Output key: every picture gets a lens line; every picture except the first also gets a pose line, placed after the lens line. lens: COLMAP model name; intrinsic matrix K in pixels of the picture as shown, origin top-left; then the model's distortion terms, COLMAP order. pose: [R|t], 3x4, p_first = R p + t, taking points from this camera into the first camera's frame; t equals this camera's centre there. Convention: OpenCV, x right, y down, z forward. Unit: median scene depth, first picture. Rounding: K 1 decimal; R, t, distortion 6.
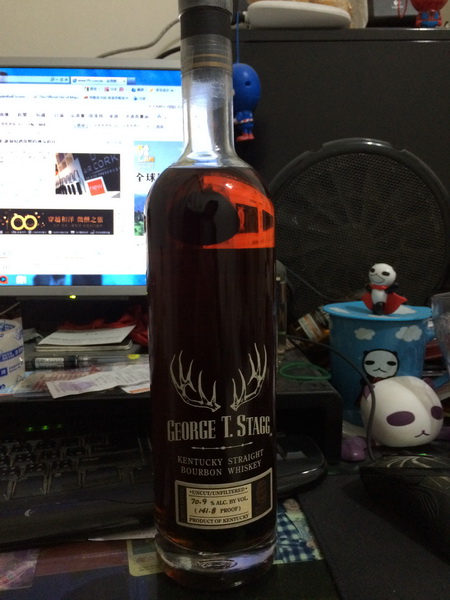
lens RADIAL K [[528.7, 0, 223.5], [0, 528.7, 297.1], [0, 0, 1]] dist [0.041233, -0.042411]
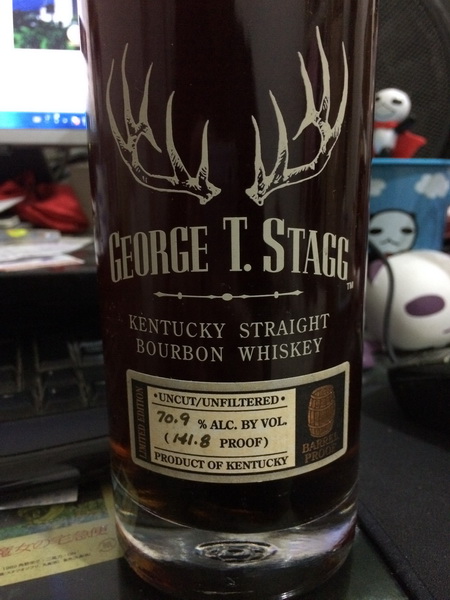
lens RADIAL K [[528.7, 0, 224.2], [0, 528.7, 303.7], [0, 0, 1]] dist [0.041233, -0.042411]
pose [[0.981422, 0.043978, -0.186756, 0.073503], [-0.024194, 0.993973, 0.106925, 0.243329], [0.190332, -0.100420, 0.976570, 0.591252]]
